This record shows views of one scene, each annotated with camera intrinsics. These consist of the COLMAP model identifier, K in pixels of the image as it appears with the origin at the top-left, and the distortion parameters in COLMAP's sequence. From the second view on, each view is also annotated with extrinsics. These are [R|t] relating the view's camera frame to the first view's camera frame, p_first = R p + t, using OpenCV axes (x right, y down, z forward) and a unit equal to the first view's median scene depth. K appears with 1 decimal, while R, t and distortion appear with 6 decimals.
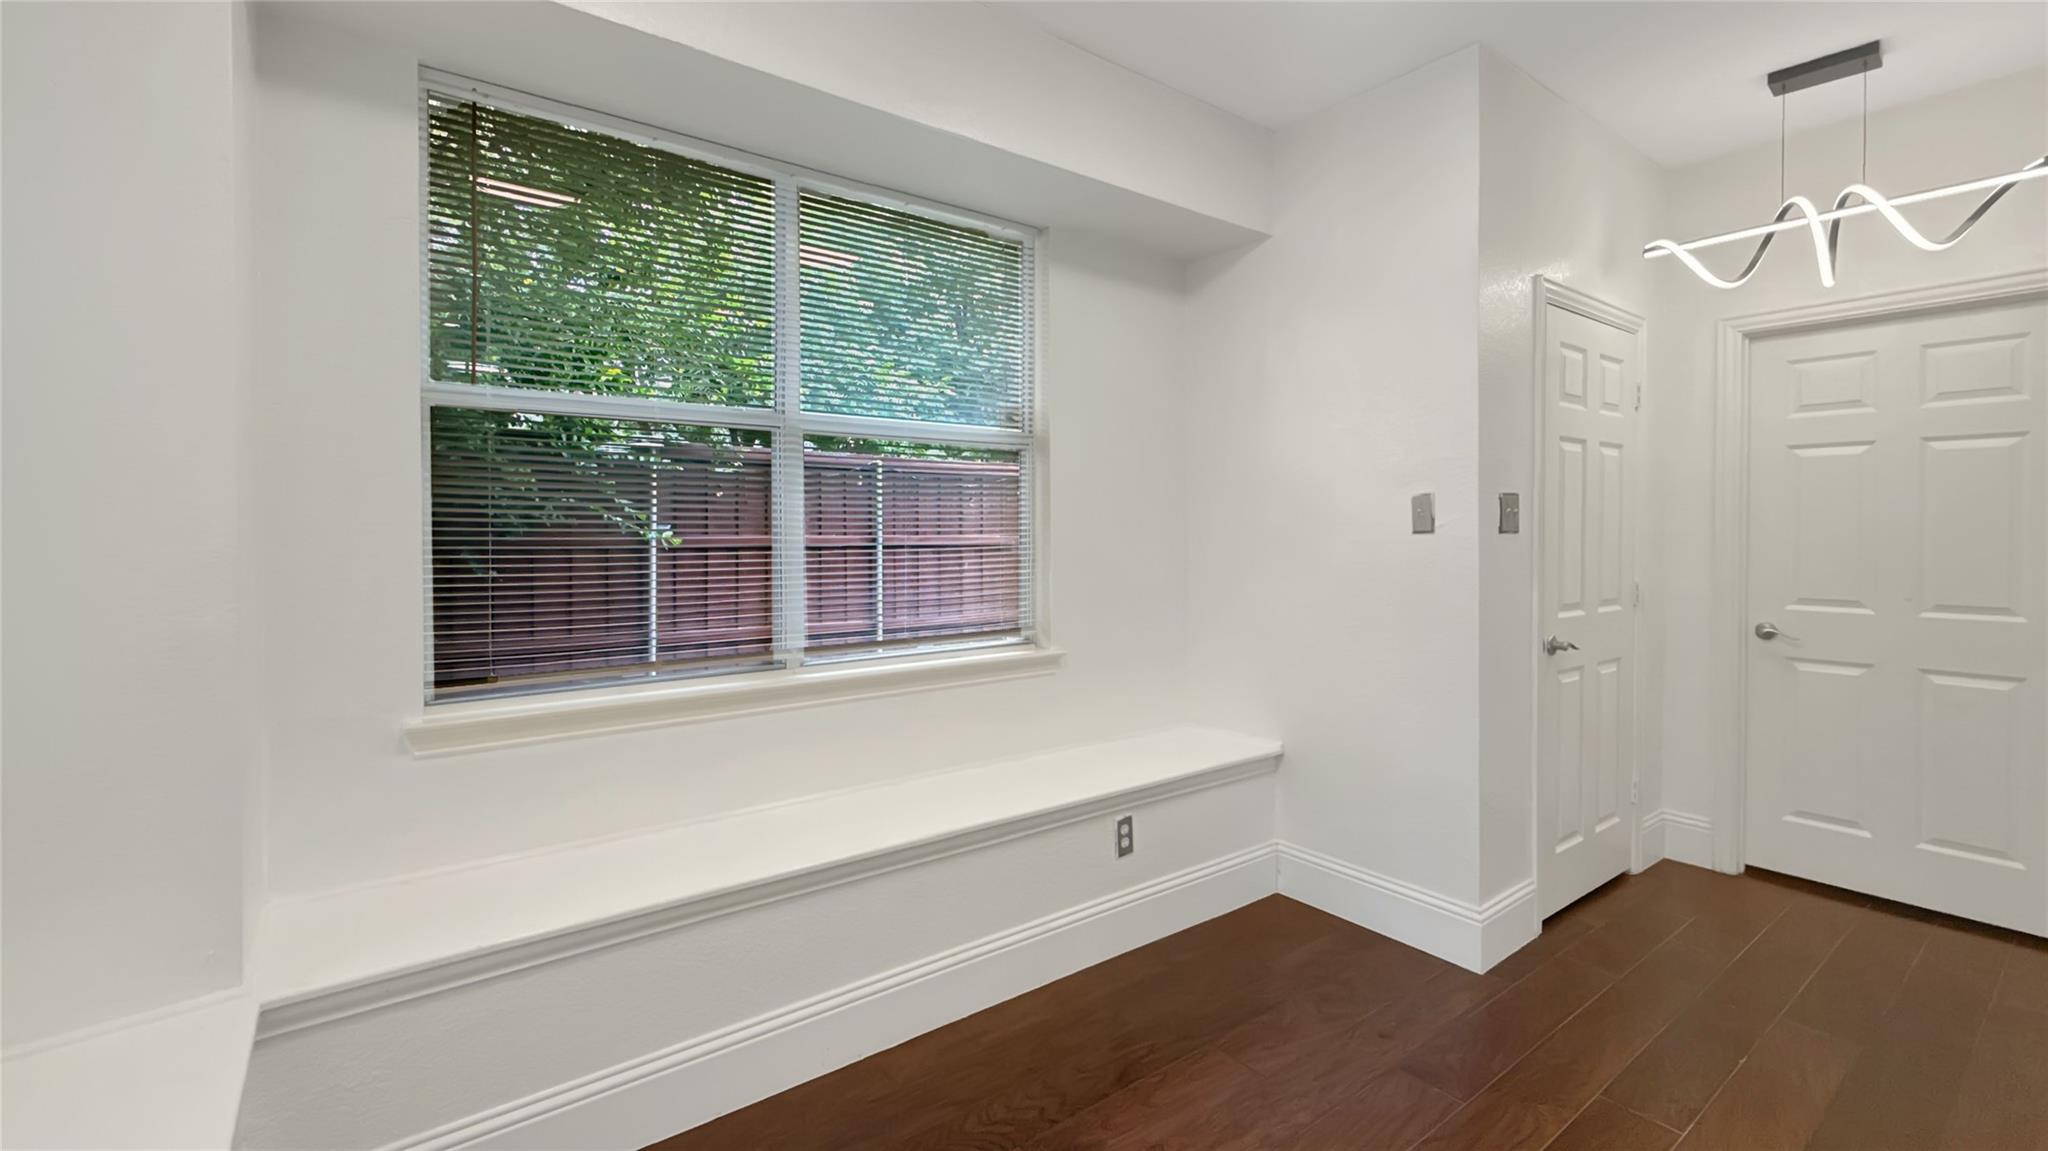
lens RADIAL K [[852.5, 0, 1007.7], [0, 852.5, 530.2], [0, 0, 1]] dist [0.023356, 0.000687]
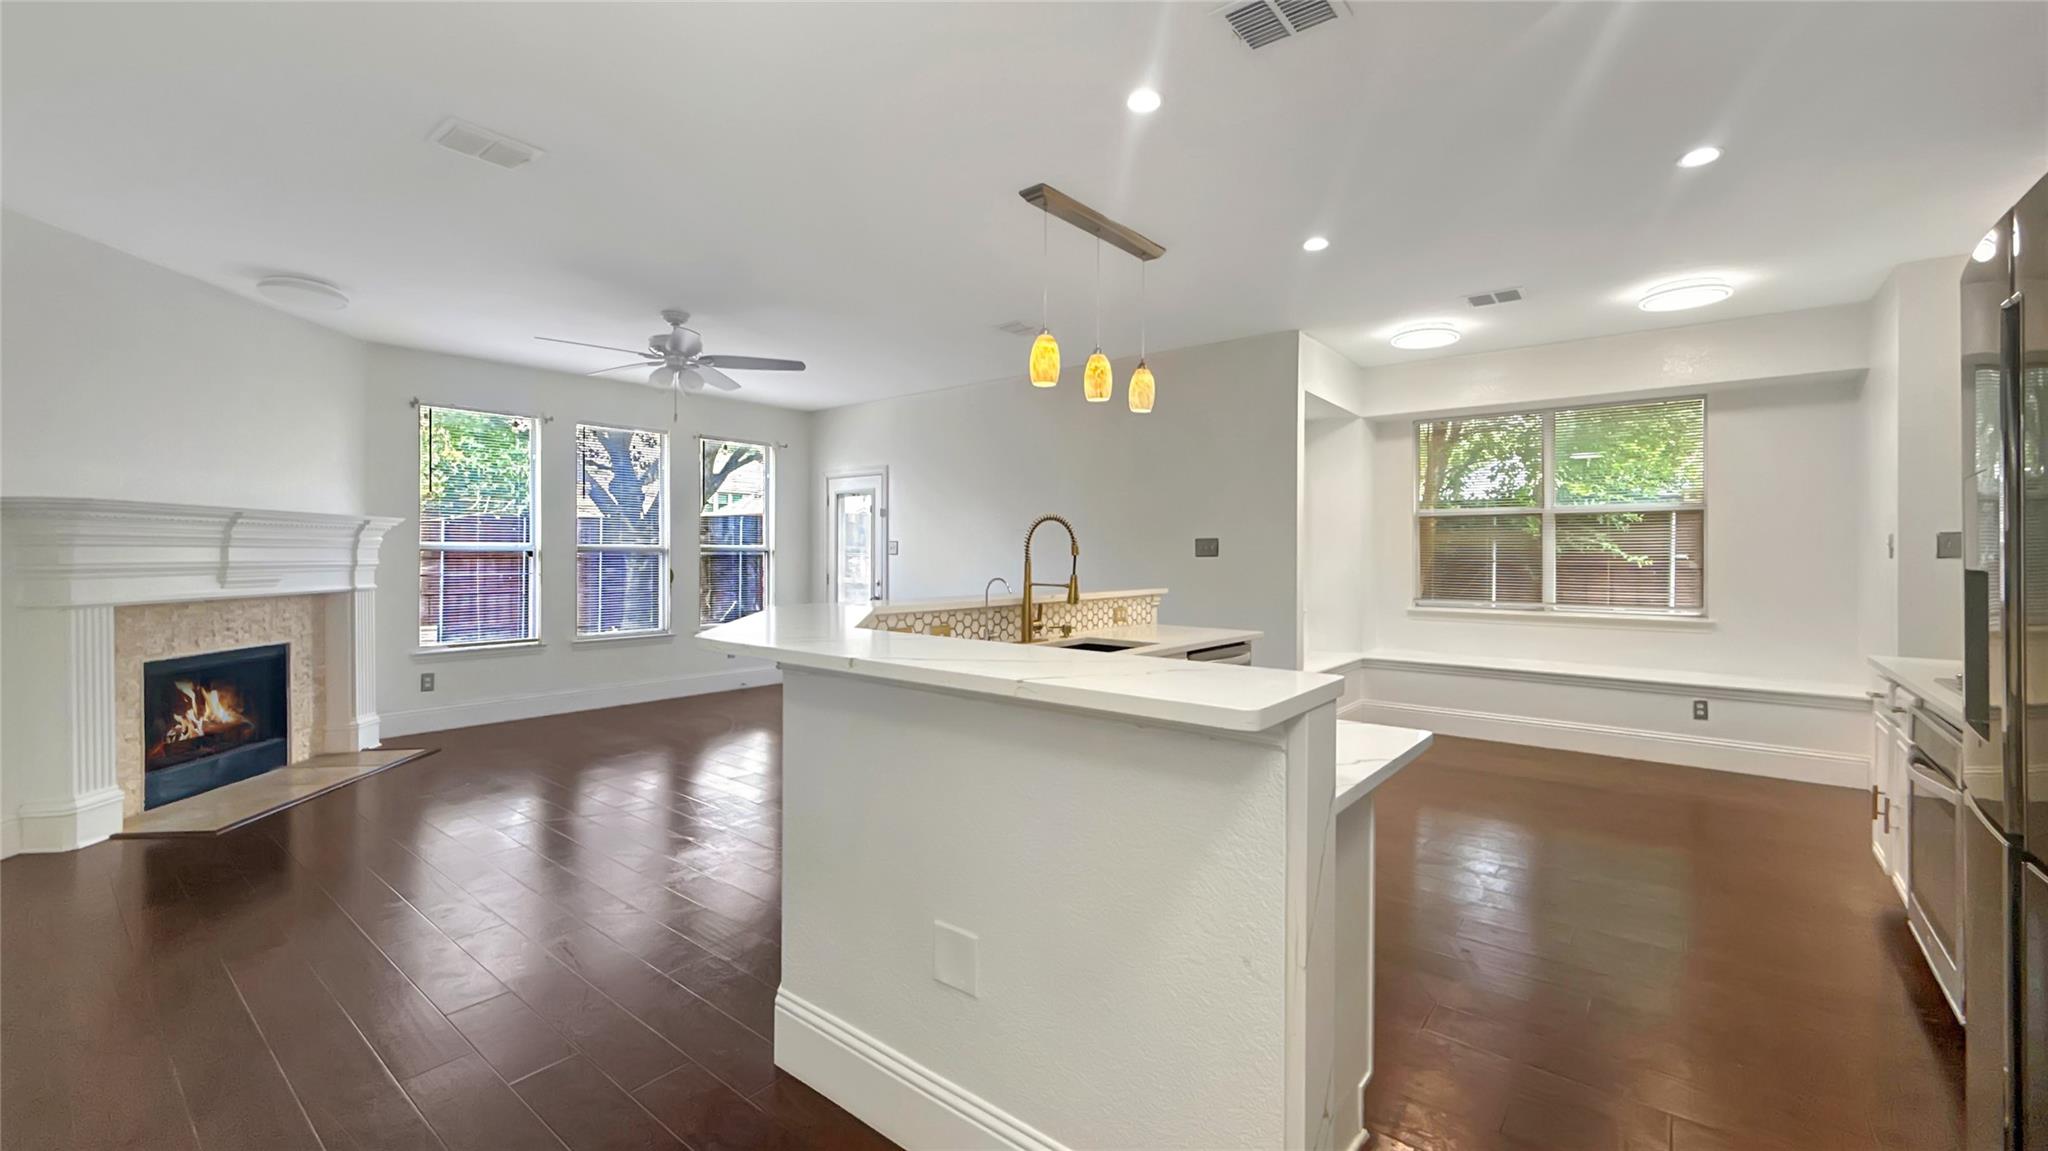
lens RADIAL K [[852.5, 0, 1018.7], [0, 852.5, 538.8], [0, 0, 1]] dist [0.023356, 0.000687]
pose [[0.248975, -0.008597, -0.968472, 1.674413], [-0.007058, 0.999918, -0.010691, -0.002131], [0.968484, 0.009497, 0.248894, -1.013548]]
